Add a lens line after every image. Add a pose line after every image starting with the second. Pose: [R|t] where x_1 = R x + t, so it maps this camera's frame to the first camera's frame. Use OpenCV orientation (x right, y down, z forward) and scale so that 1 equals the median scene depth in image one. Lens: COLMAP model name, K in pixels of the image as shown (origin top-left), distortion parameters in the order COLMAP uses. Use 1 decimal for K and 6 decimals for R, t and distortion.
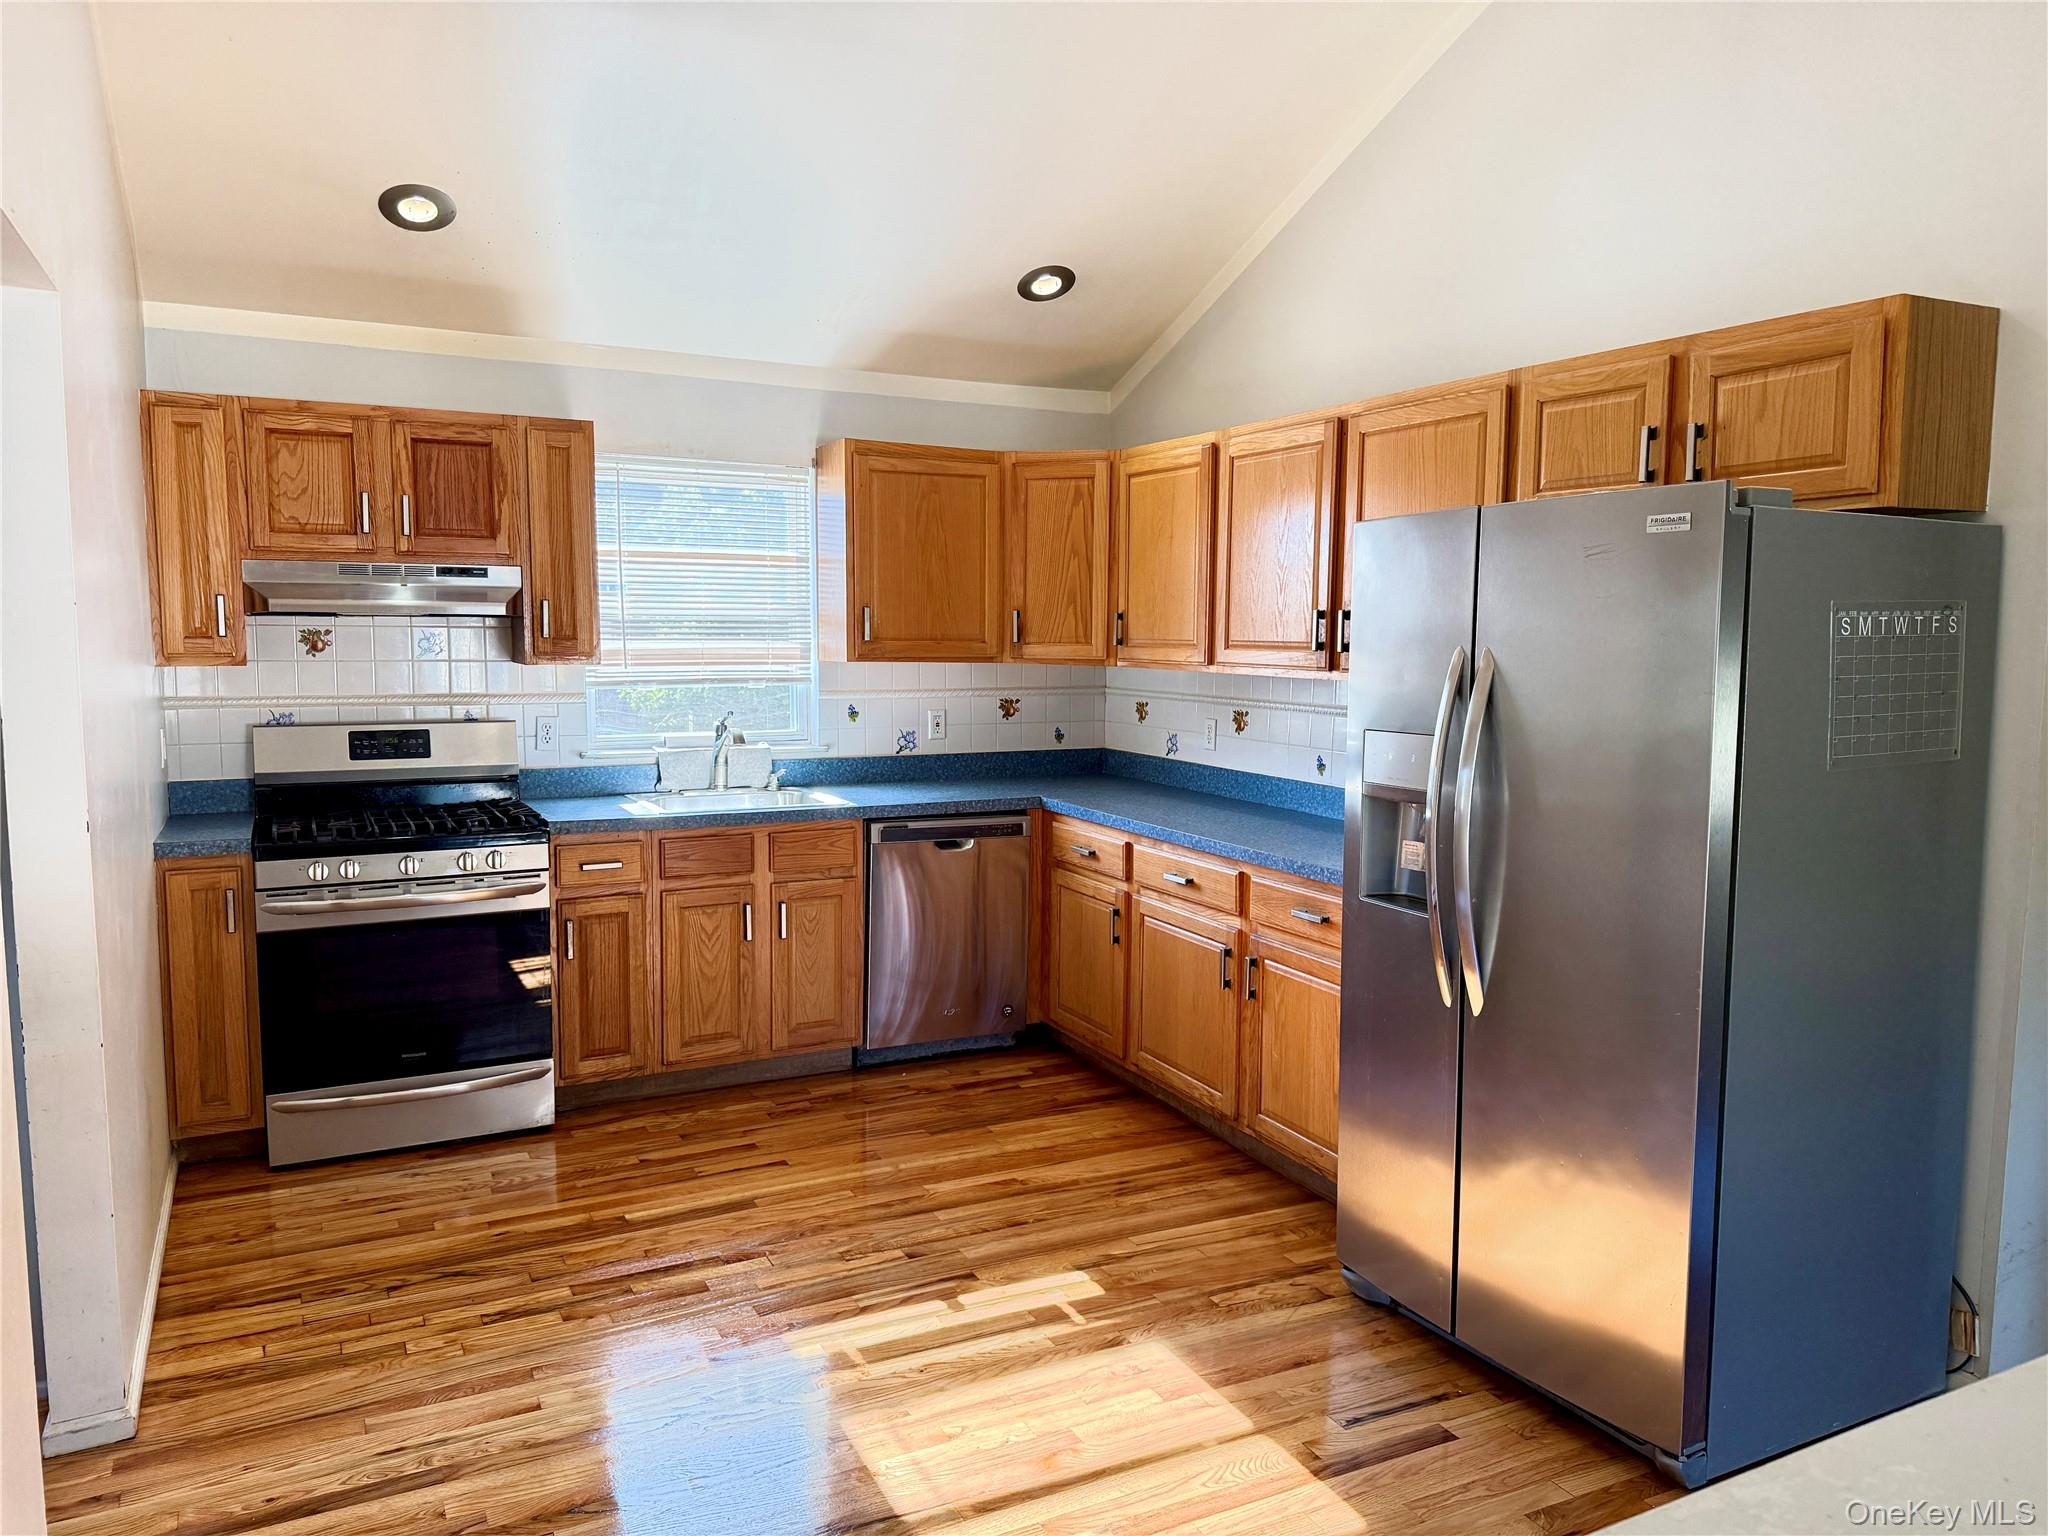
lens RADIAL K [[1434.9, 0, 1024.0], [0, 1434.9, 768.0], [0, 0, 1]] dist [0.071543, -0.092762]
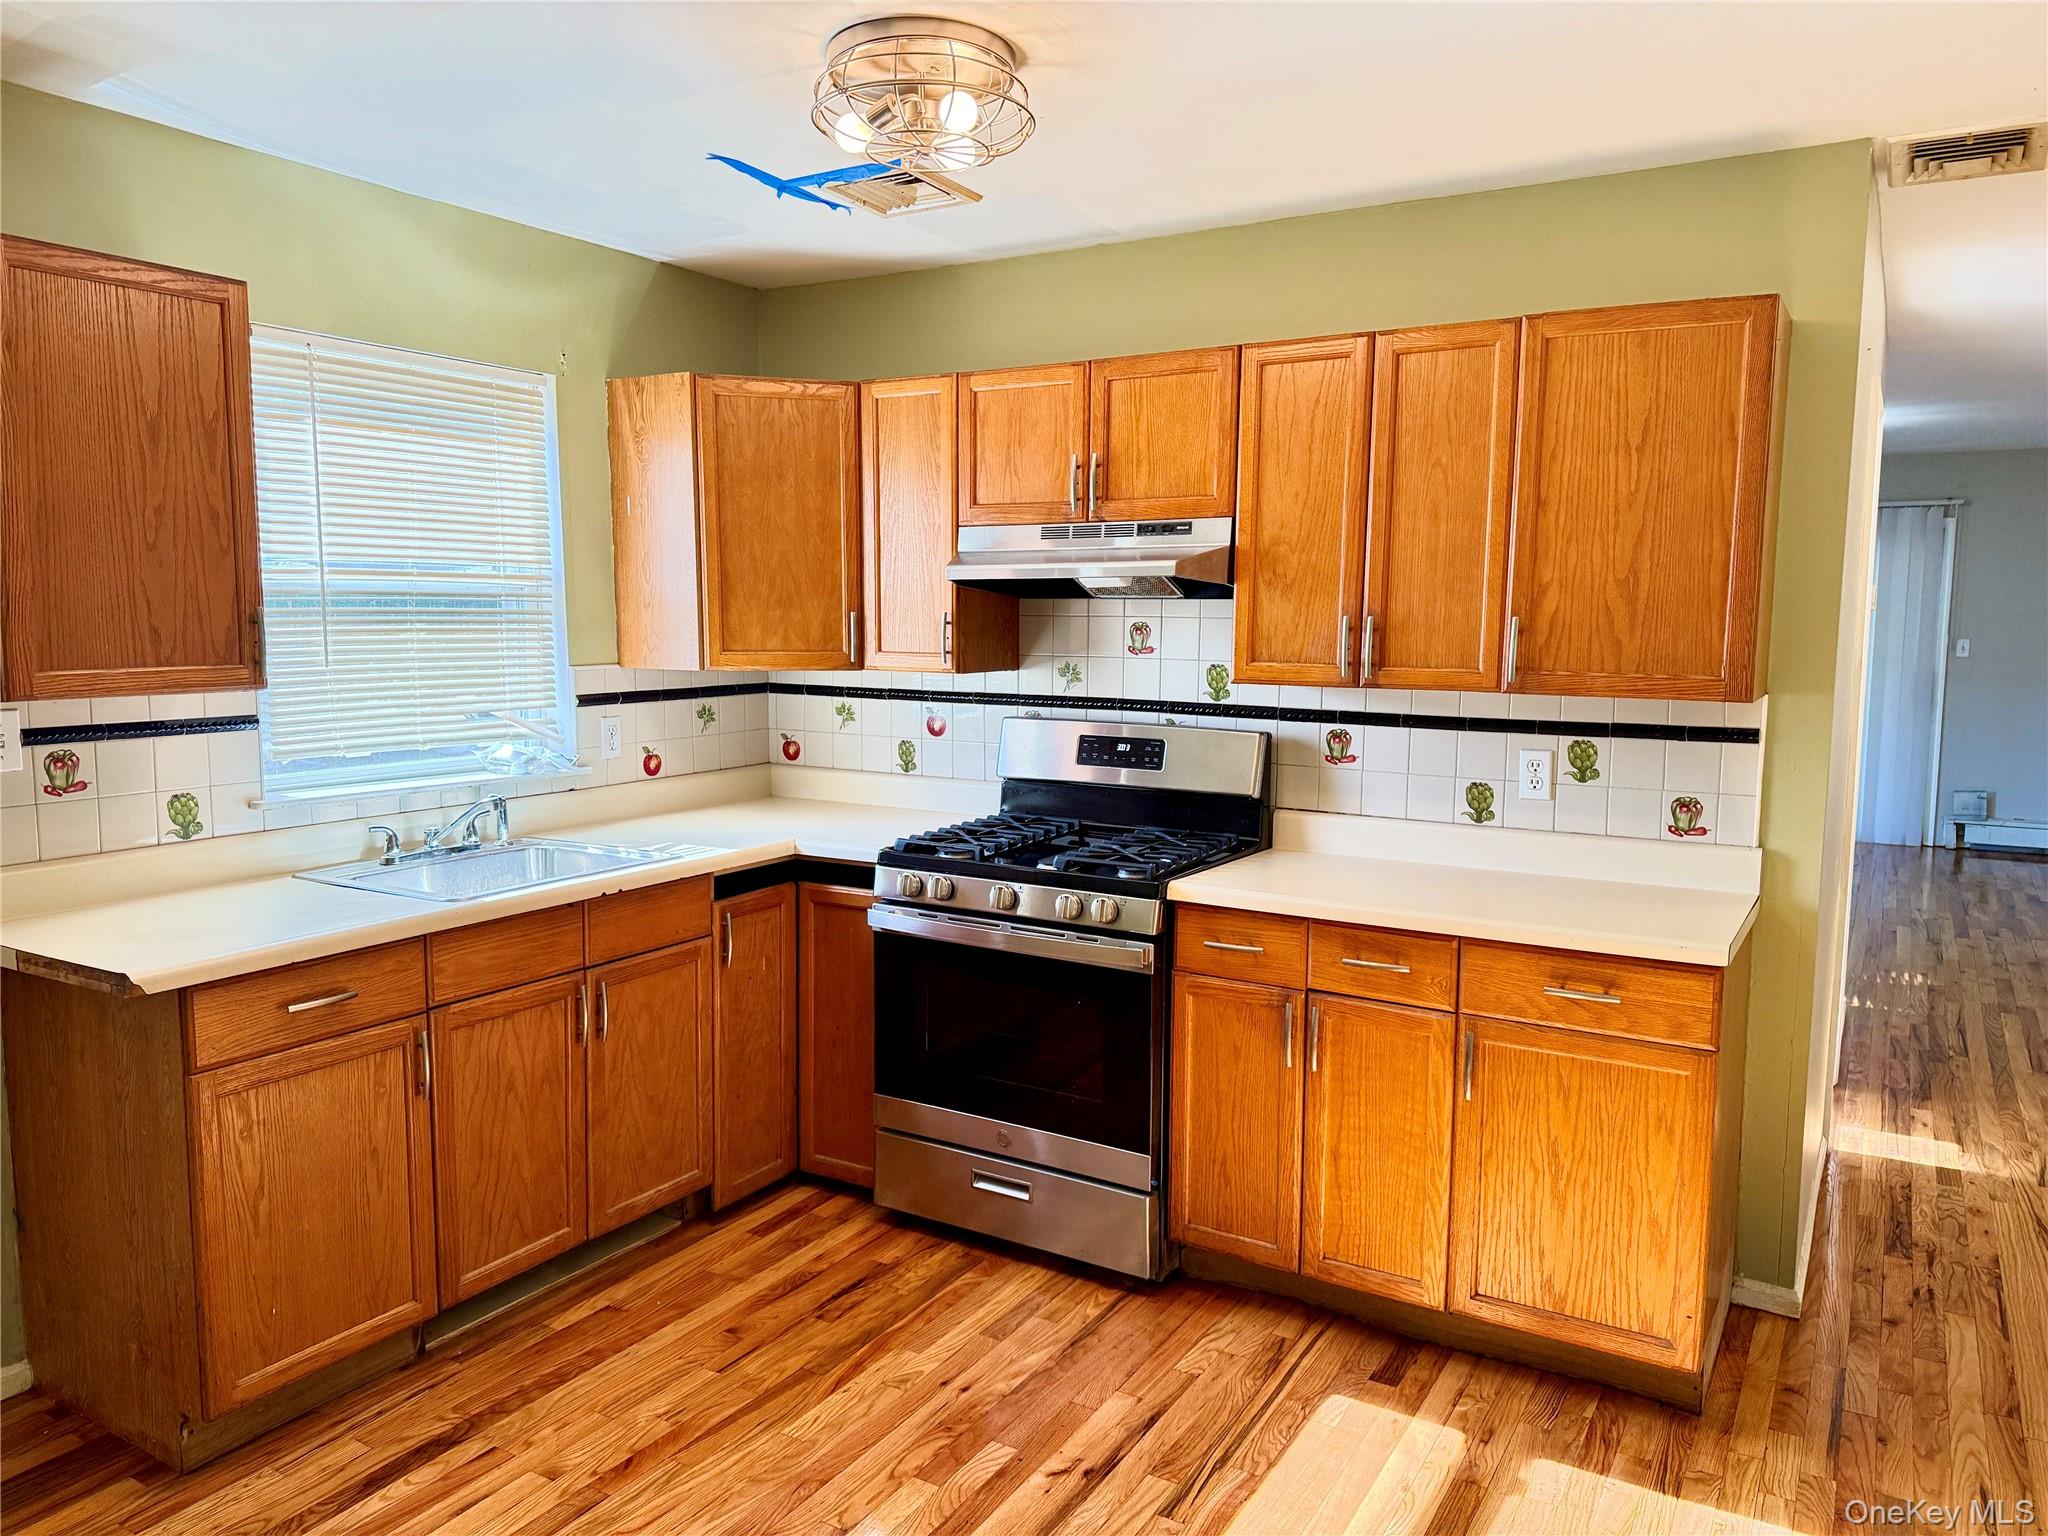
lens RADIAL K [[1434.9, 0, 1024.0], [0, 1434.9, 768.0], [0, 0, 1]] dist [0.071543, -0.092762]
pose [[0.524461, 0.093088, -0.846330, 0.237542], [-0.085918, 0.994718, 0.056166, -0.049017], [0.847088, 0.043258, 0.529689, 0.524224]]
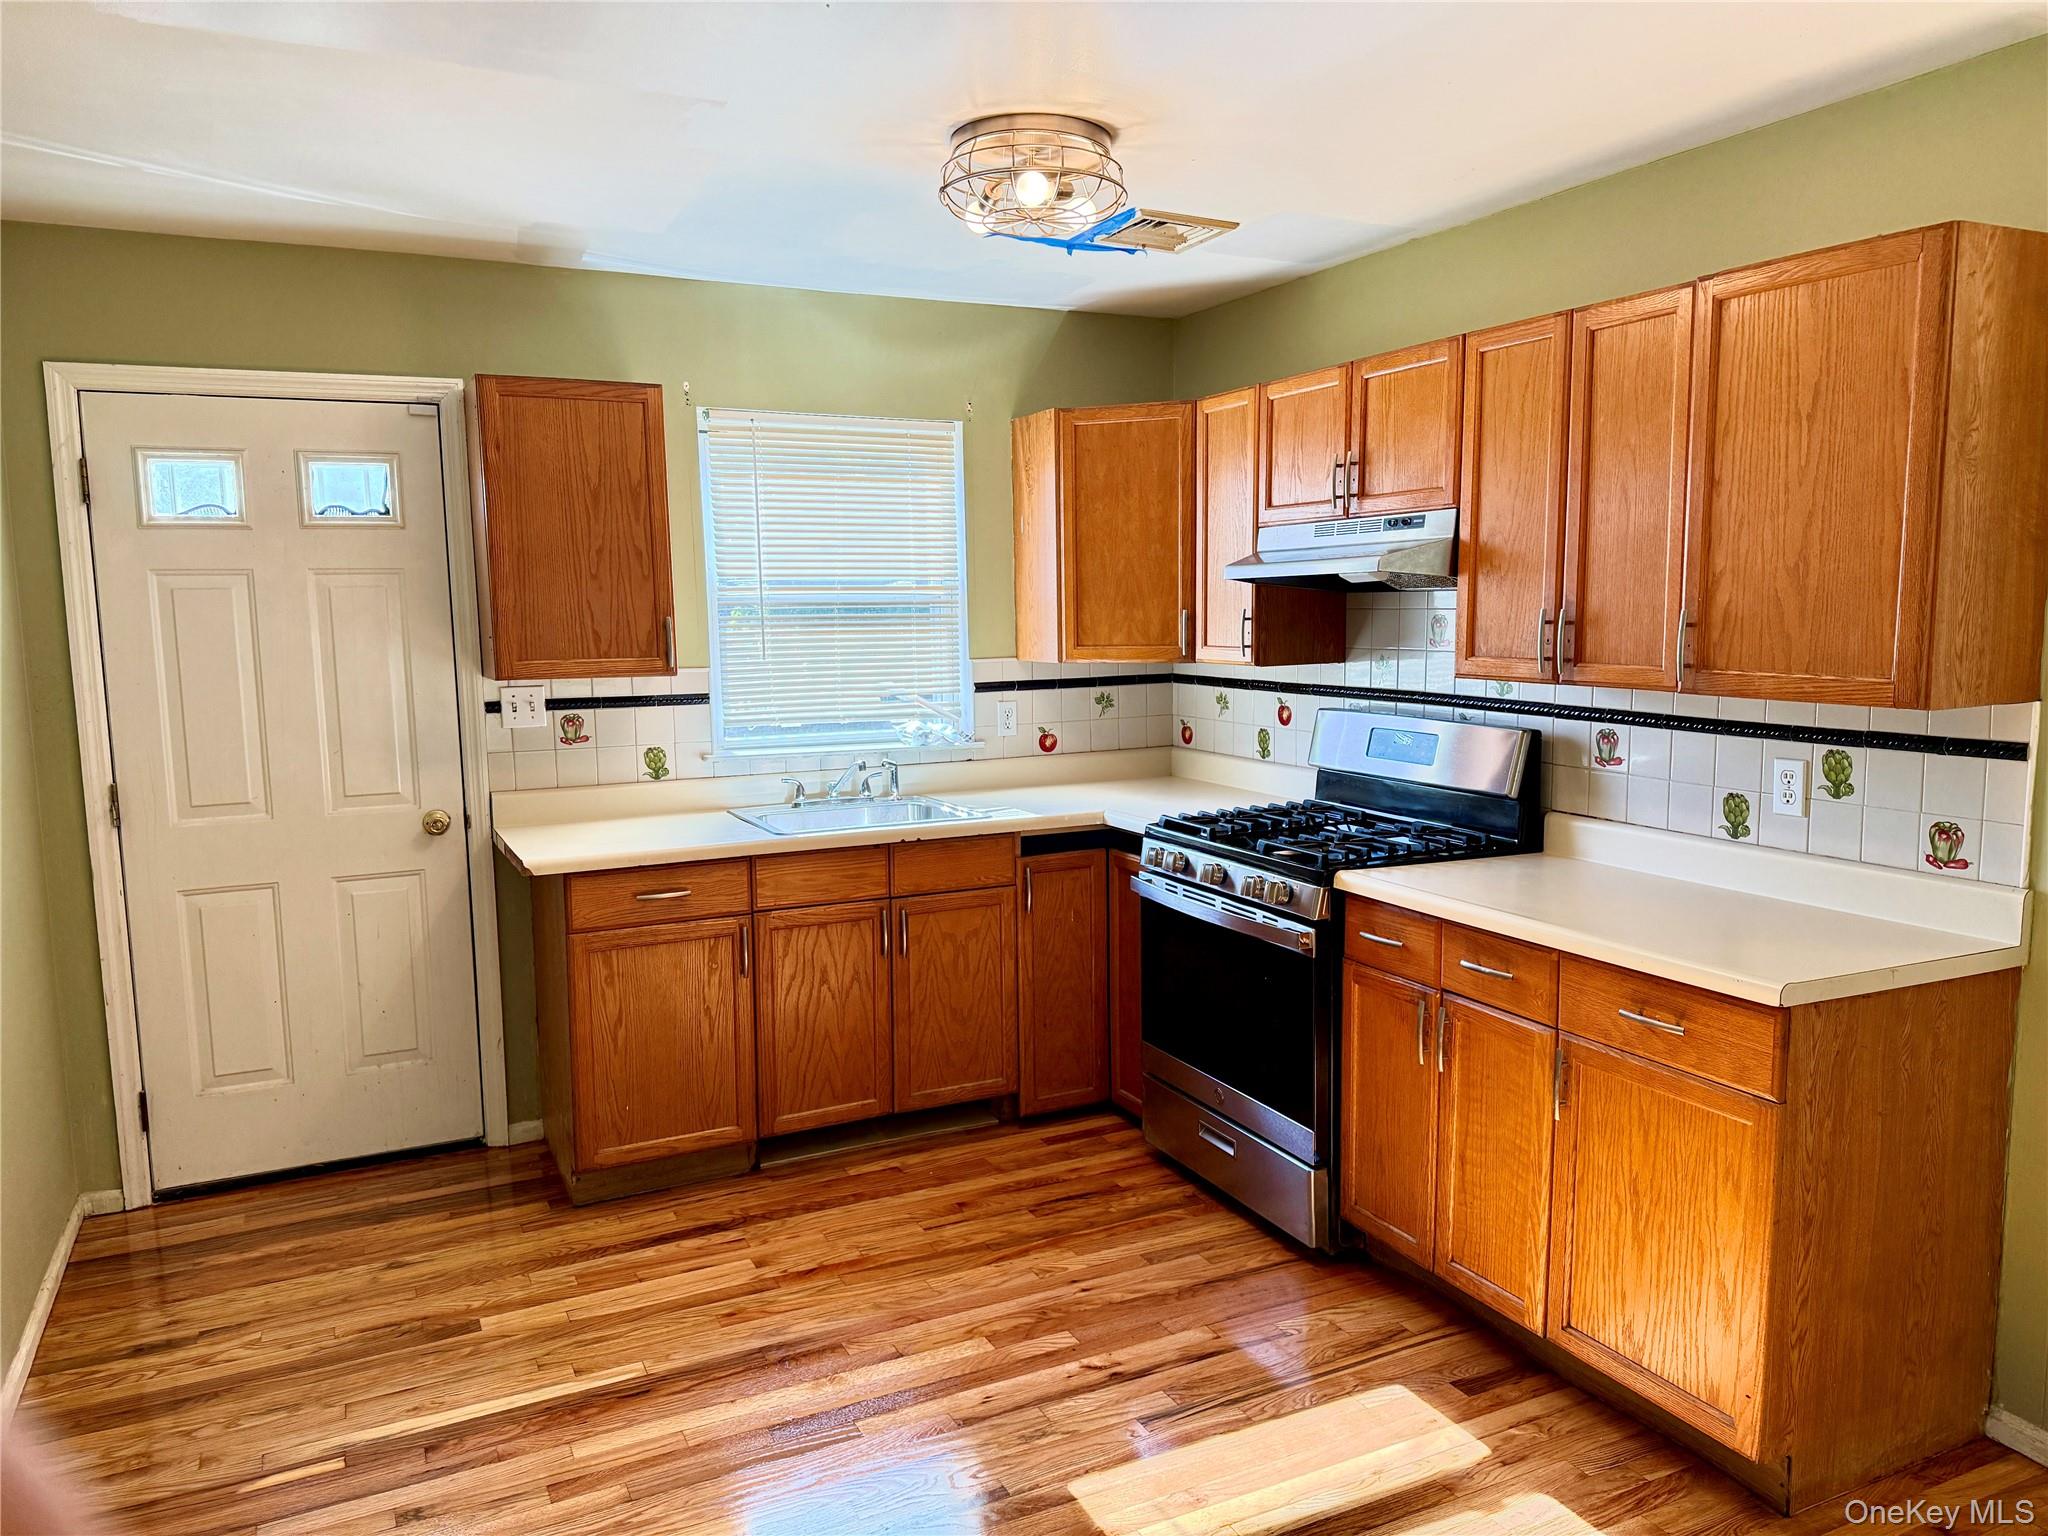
lens RADIAL K [[1421.2, 0, 1019.8], [0, 1421.2, 776.2], [0, 0, 1]] dist [0.071888, -0.085838]
pose [[-0.017006, 0.118811, -0.992771, 0.398421], [-0.084098, 0.989226, 0.119827, -0.080247], [0.996312, 0.085528, -0.006832, 0.800368]]
